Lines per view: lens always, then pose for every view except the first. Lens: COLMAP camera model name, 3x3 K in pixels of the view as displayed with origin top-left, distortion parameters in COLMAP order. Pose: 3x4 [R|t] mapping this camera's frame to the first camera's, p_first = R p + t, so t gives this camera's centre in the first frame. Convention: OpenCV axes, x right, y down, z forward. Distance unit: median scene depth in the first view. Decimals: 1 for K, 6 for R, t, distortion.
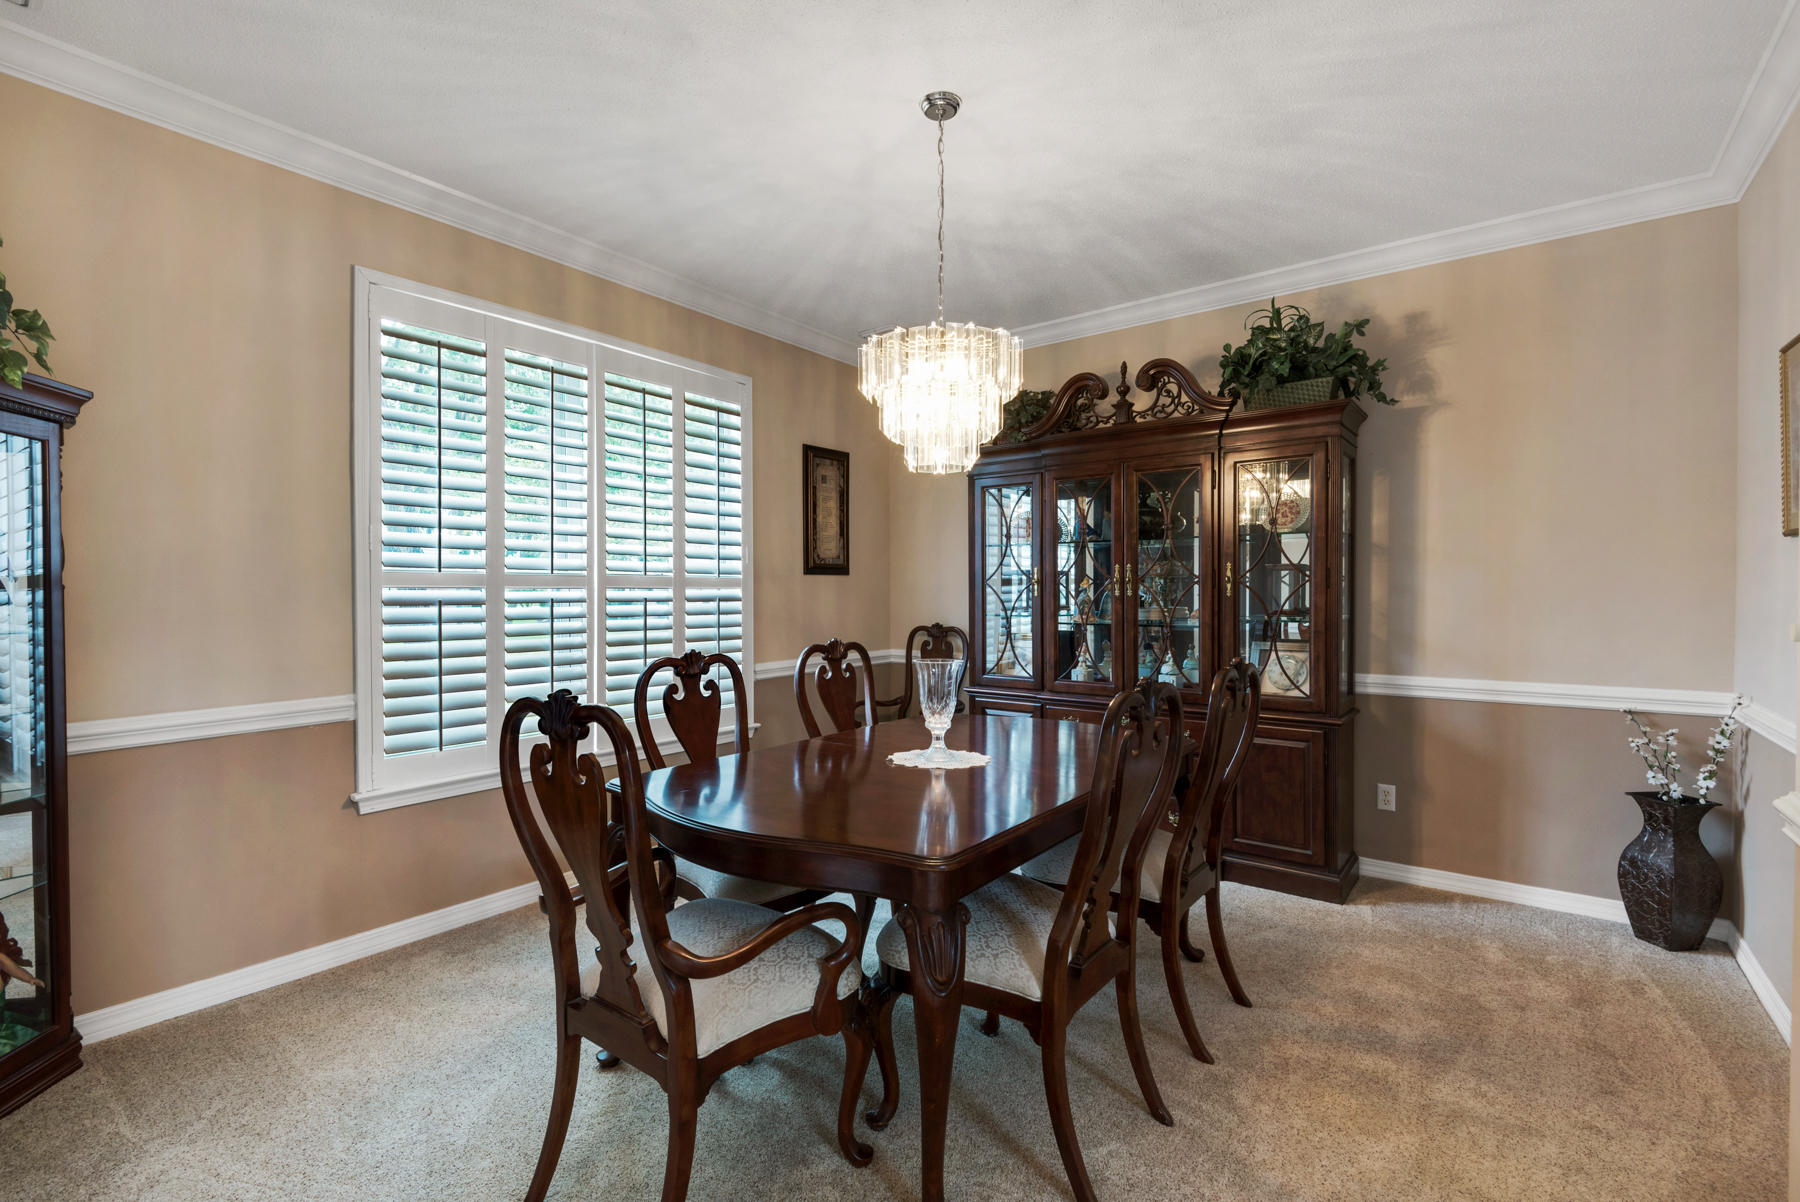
lens RADIAL K [[819.2, 0, 895.4], [0, 819.2, 600.5], [0, 0, 1]] dist [0.019304, -0.009741]
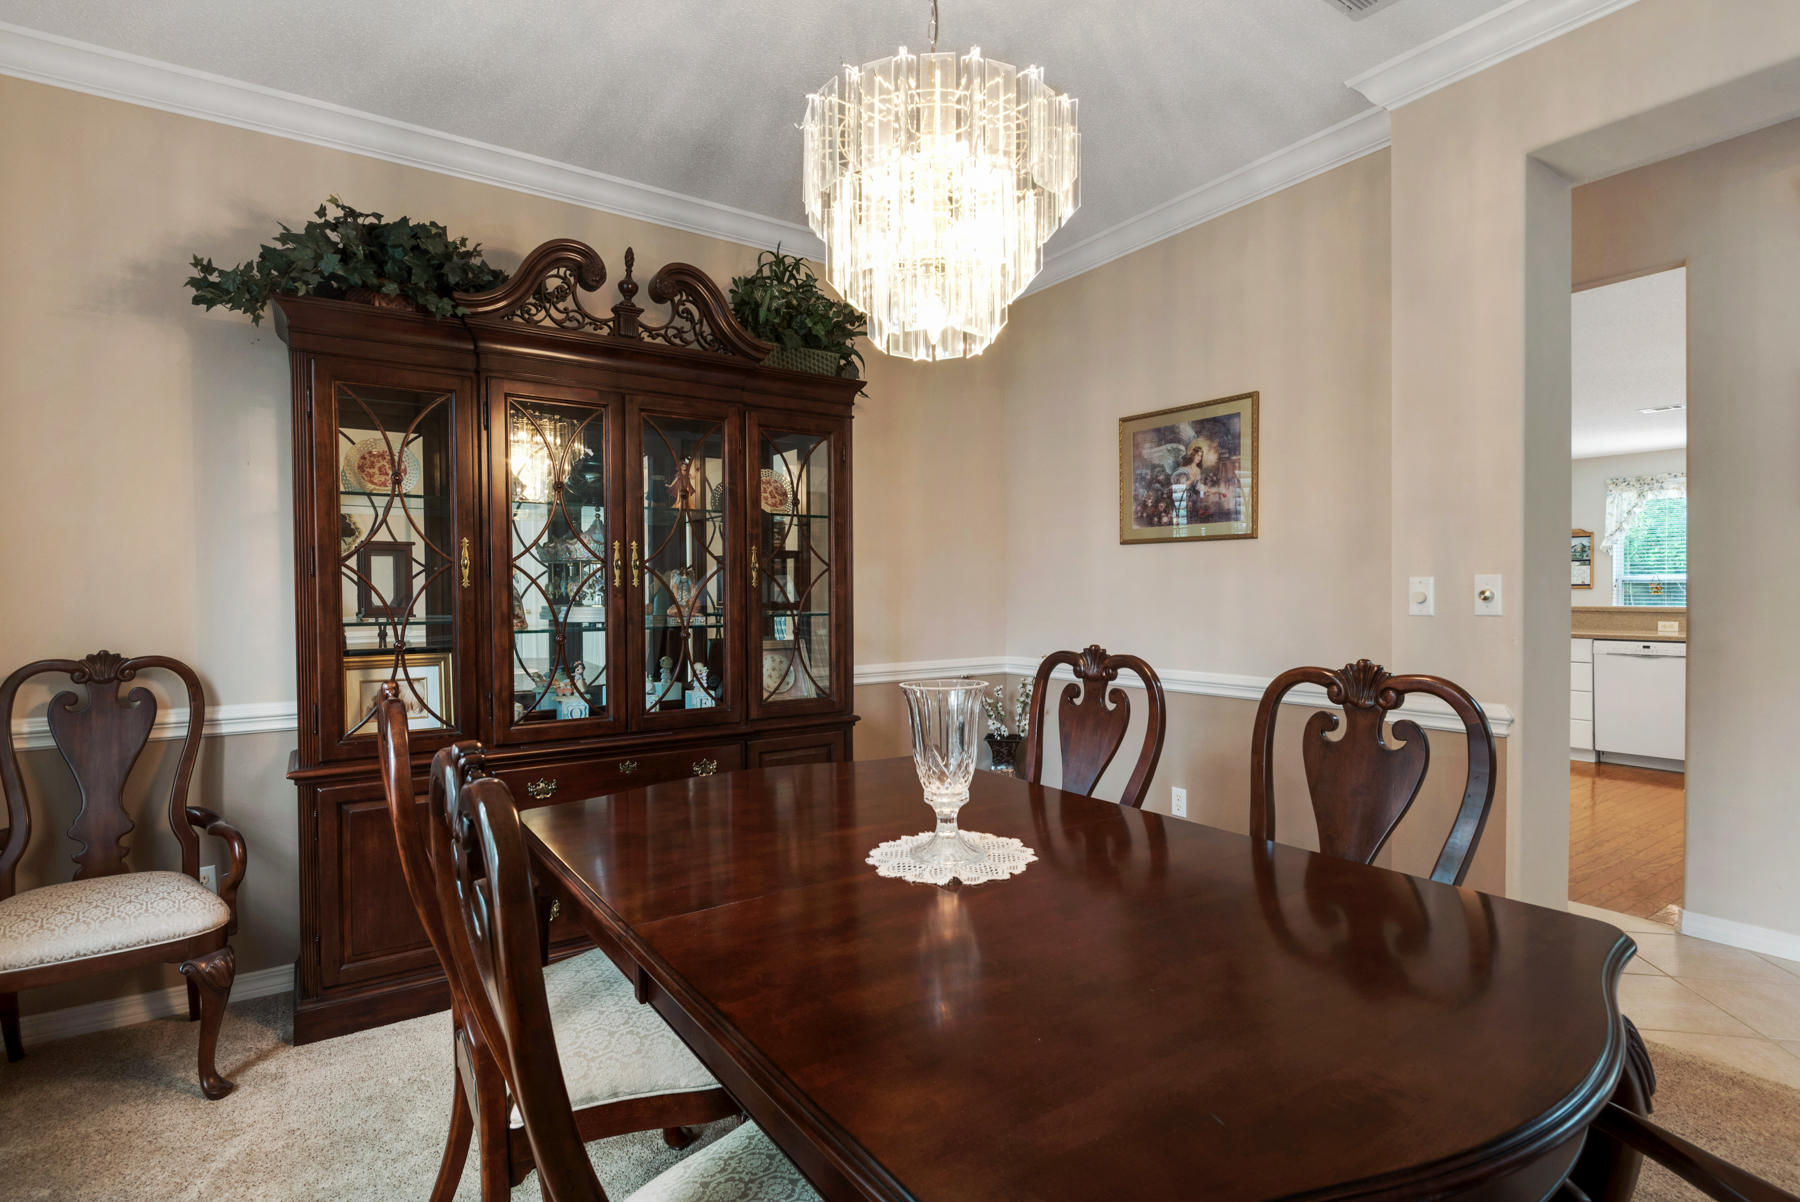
lens RADIAL K [[940.3, 0, 897.4], [0, 940.3, 598.0], [0, 0, 1]] dist [0.005227, 0.000141]
pose [[0.278771, -0.014866, 0.960243, -0.556419], [0.012208, 0.999854, 0.011935, -0.004757], [-0.960280, 0.008395, 0.278912, 0.743472]]
